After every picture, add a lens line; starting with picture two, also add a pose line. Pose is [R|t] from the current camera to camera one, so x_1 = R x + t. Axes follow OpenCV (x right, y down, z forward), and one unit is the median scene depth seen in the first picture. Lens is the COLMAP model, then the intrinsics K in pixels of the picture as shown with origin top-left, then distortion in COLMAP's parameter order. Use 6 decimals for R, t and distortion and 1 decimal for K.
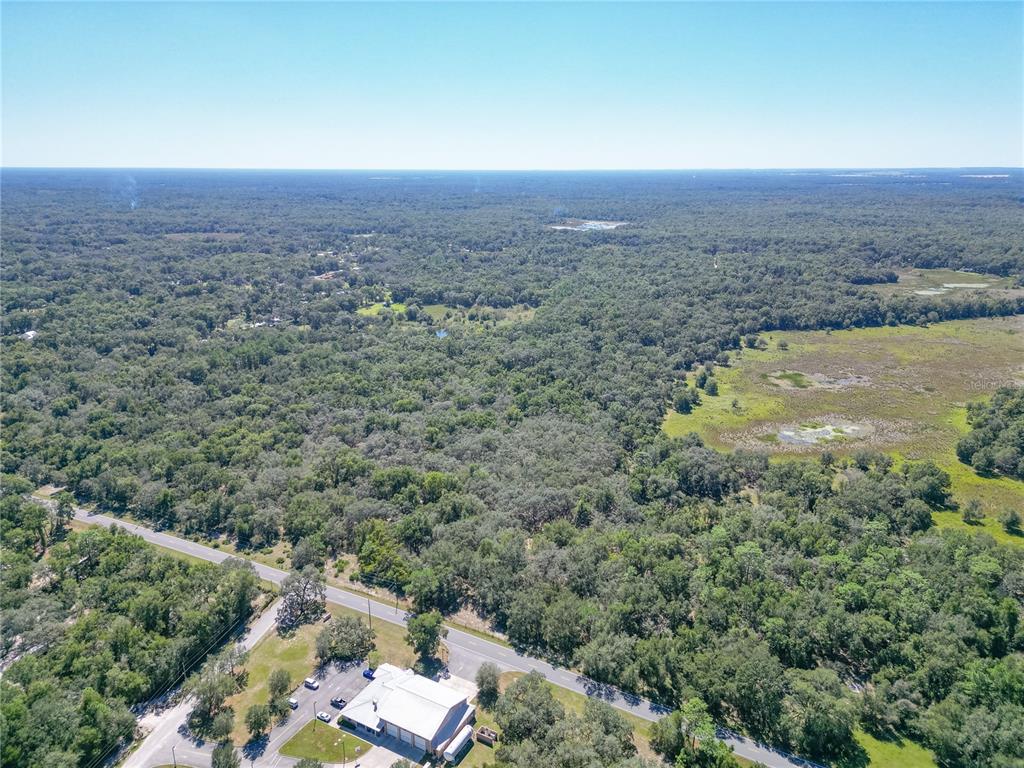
lens RADIAL K [[714.2, 0, 514.5], [0, 714.2, 378.0], [0, 0, 1]] dist [0.064632, -0.062219]
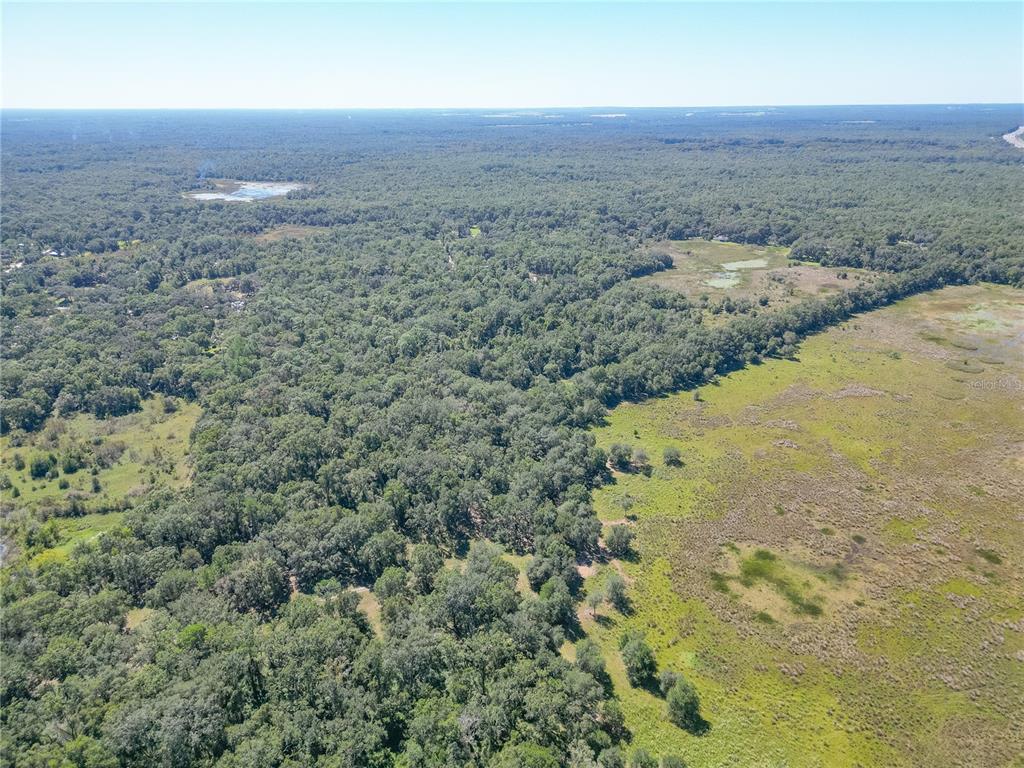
lens RADIAL K [[714.2, 0, 514.5], [0, 714.2, 378.0], [0, 0, 1]] dist [0.064632, -0.062219]
pose [[0.898764, -0.160705, 0.407918, 0.034730], [0.129358, 0.986181, 0.103505, -0.158937], [-0.418914, -0.040259, 0.907133, 0.475202]]
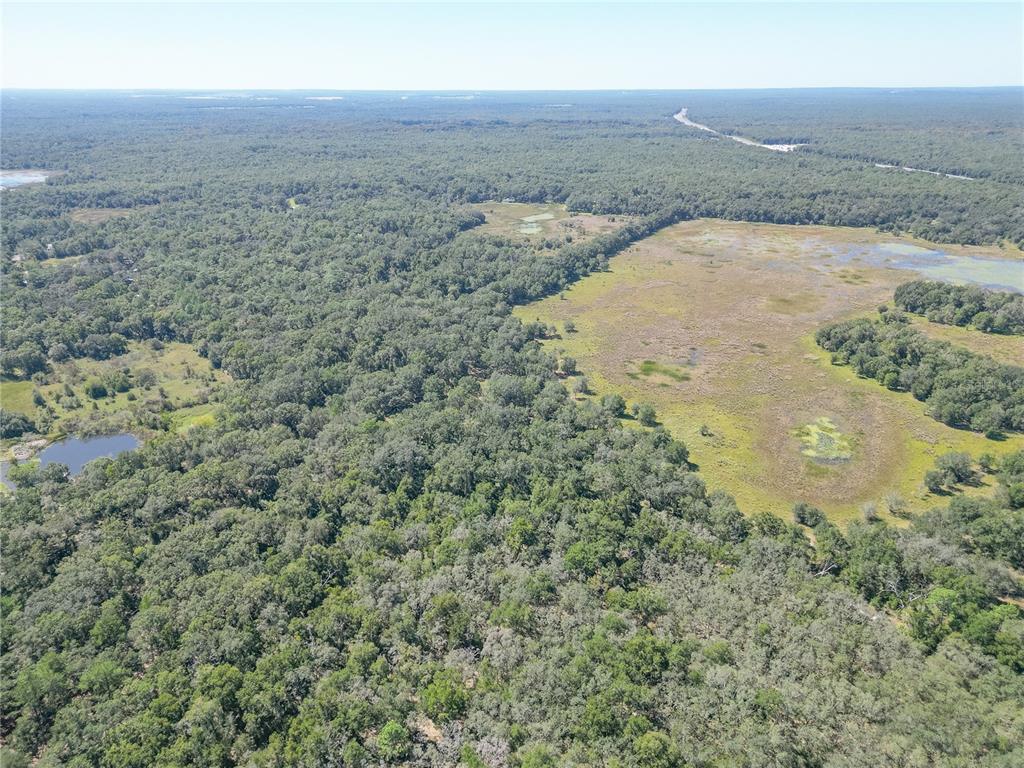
lens RADIAL K [[714.2, 0, 514.5], [0, 714.2, 378.0], [0, 0, 1]] dist [0.064632, -0.062219]
pose [[0.674529, -0.278863, 0.683554, -0.231063], [0.210640, 0.960123, 0.183833, -0.136828], [-0.707560, 0.019983, 0.706371, 0.398358]]
